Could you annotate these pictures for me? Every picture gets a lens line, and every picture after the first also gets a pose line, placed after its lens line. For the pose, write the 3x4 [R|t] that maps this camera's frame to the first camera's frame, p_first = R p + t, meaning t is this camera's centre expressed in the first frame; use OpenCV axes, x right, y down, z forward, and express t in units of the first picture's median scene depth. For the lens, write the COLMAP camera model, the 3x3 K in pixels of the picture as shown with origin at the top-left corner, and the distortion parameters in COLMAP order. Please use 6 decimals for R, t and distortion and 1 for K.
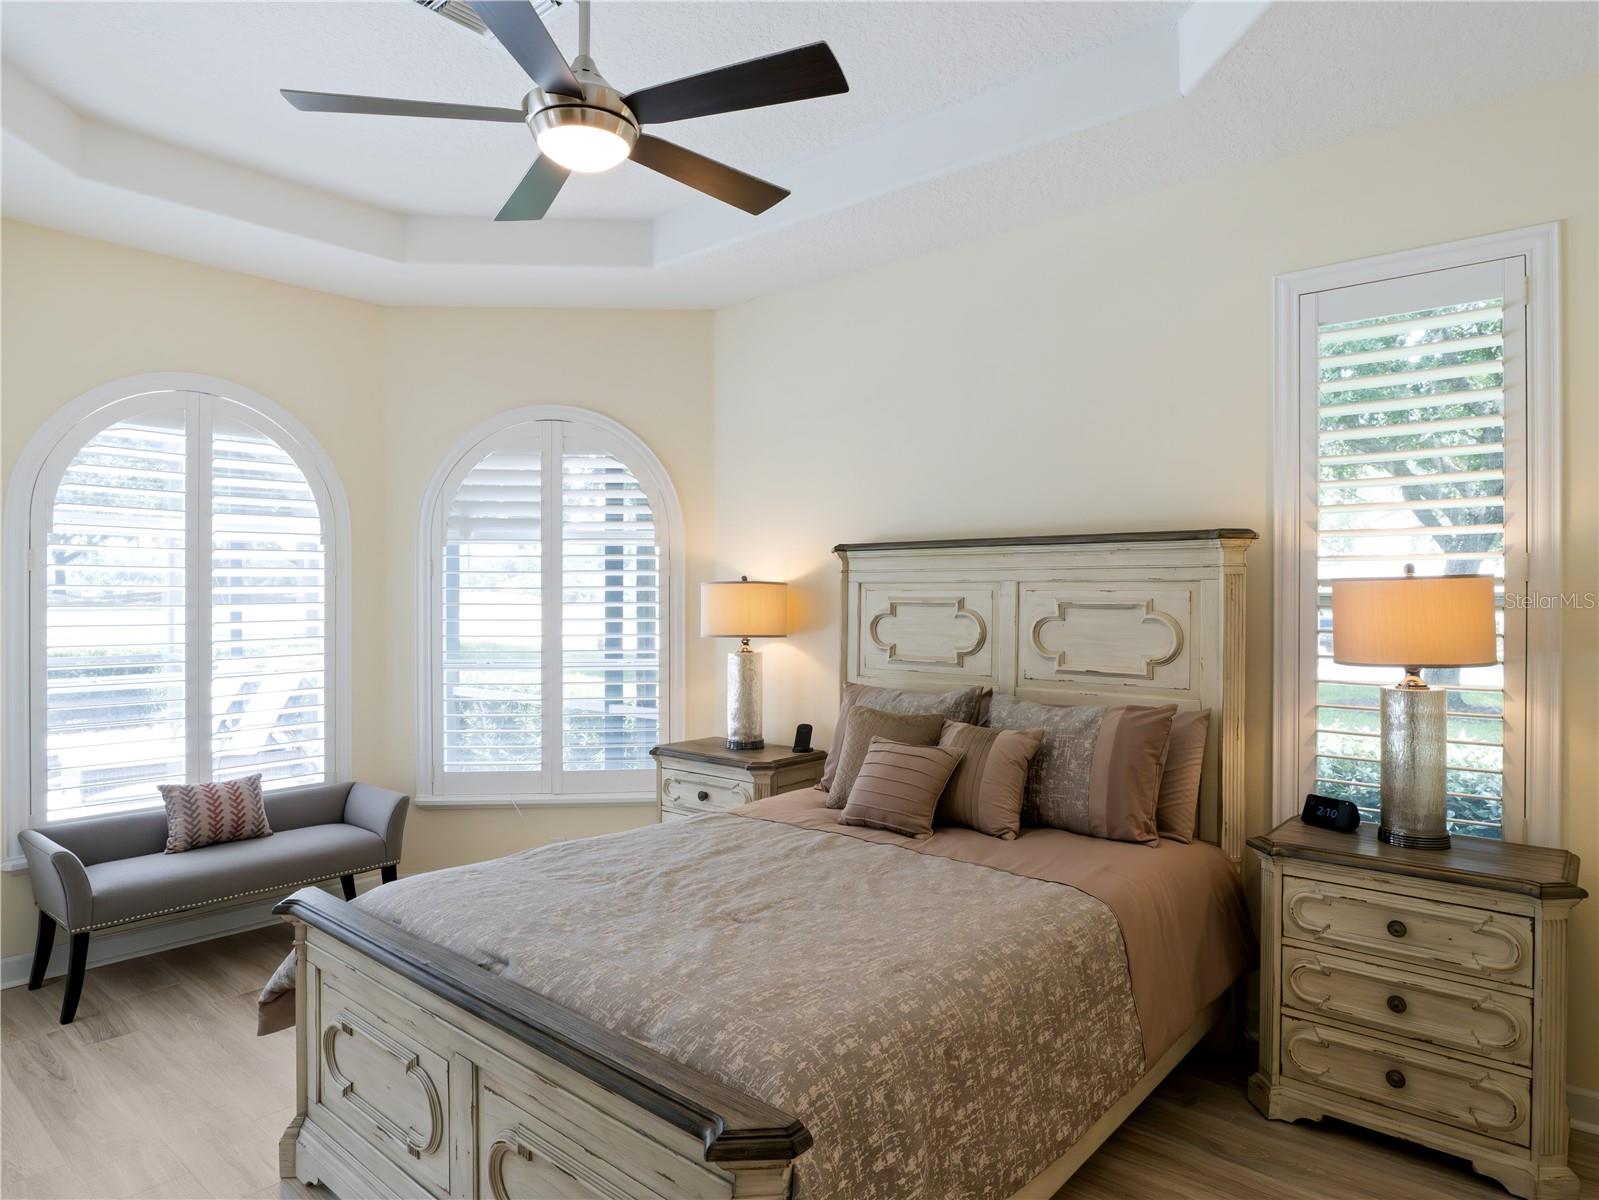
lens RADIAL K [[952.8, 0, 795.8], [0, 952.8, 598.8], [0, 0, 1]] dist [-0.036803, 0.015777]
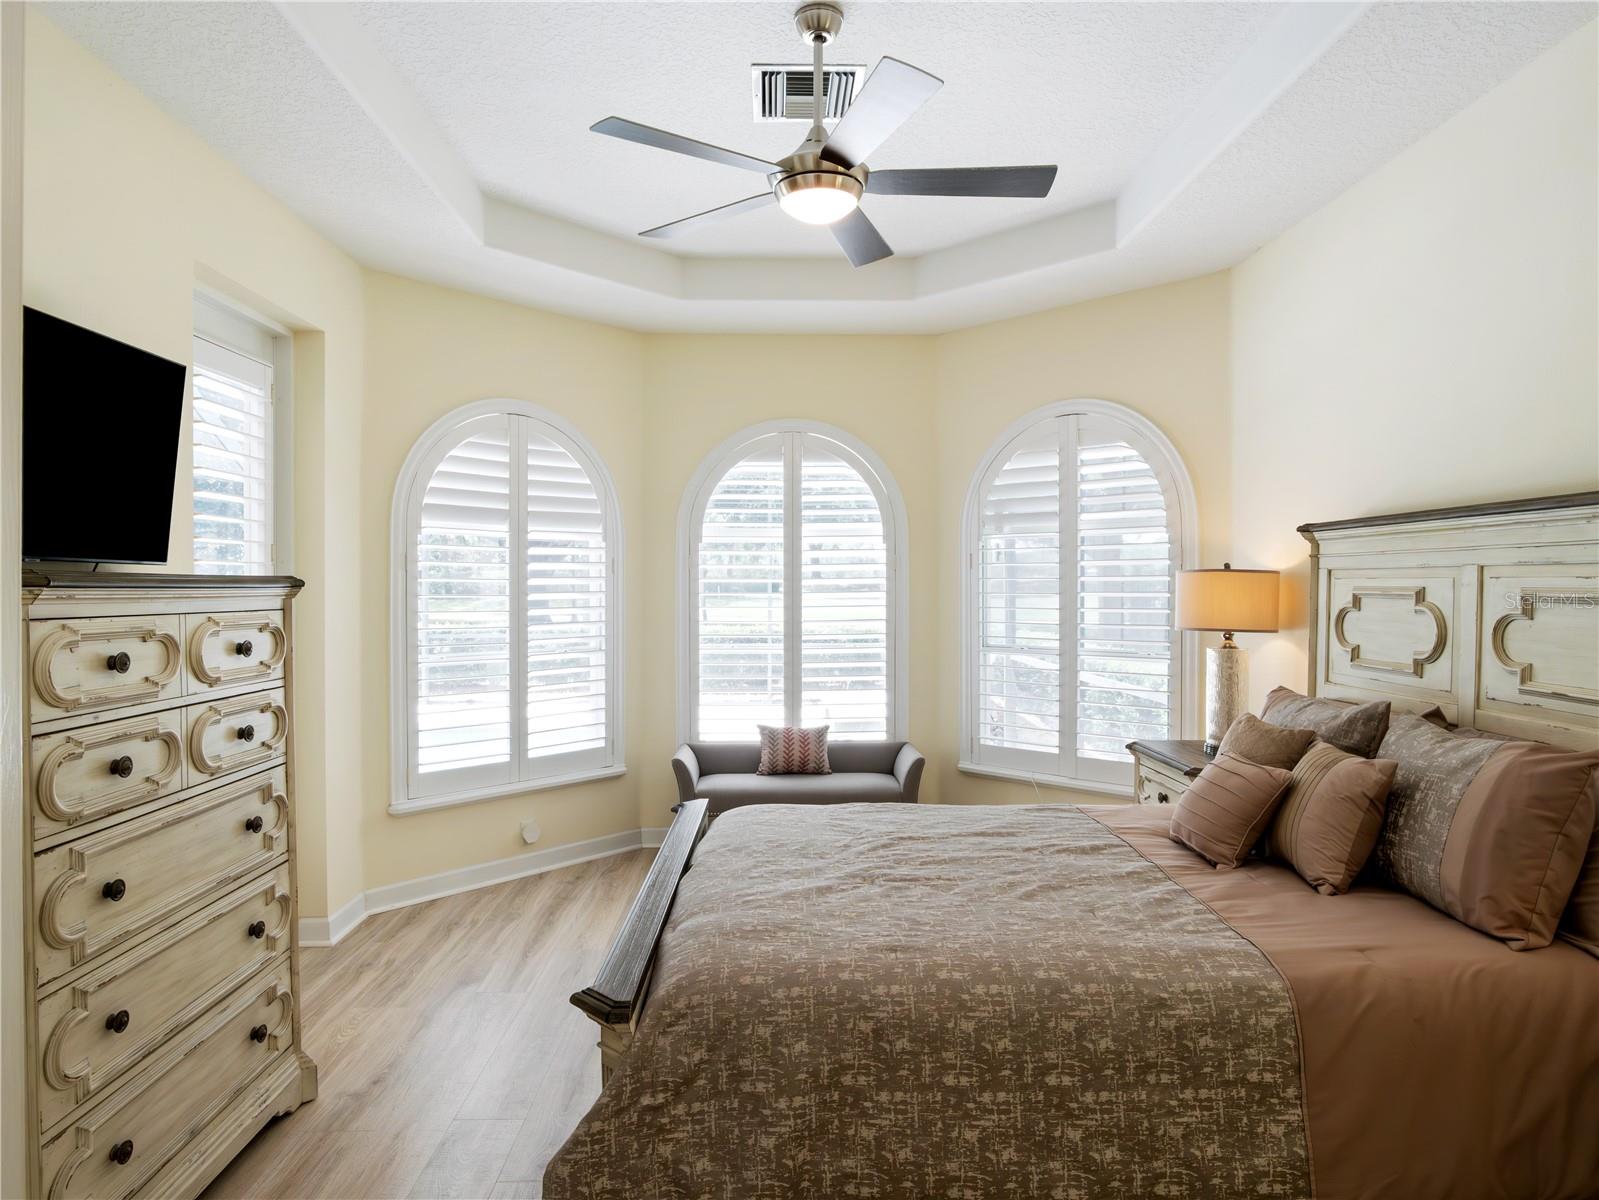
lens RADIAL K [[952.8, 0, 795.8], [0, 952.8, 598.8], [0, 0, 1]] dist [-0.036803, 0.015777]
pose [[0.668216, 0.008746, -0.743916, 0.415754], [-0.000564, 0.999937, 0.011249, -0.000249], [0.743967, -0.007098, 0.668179, 0.122728]]
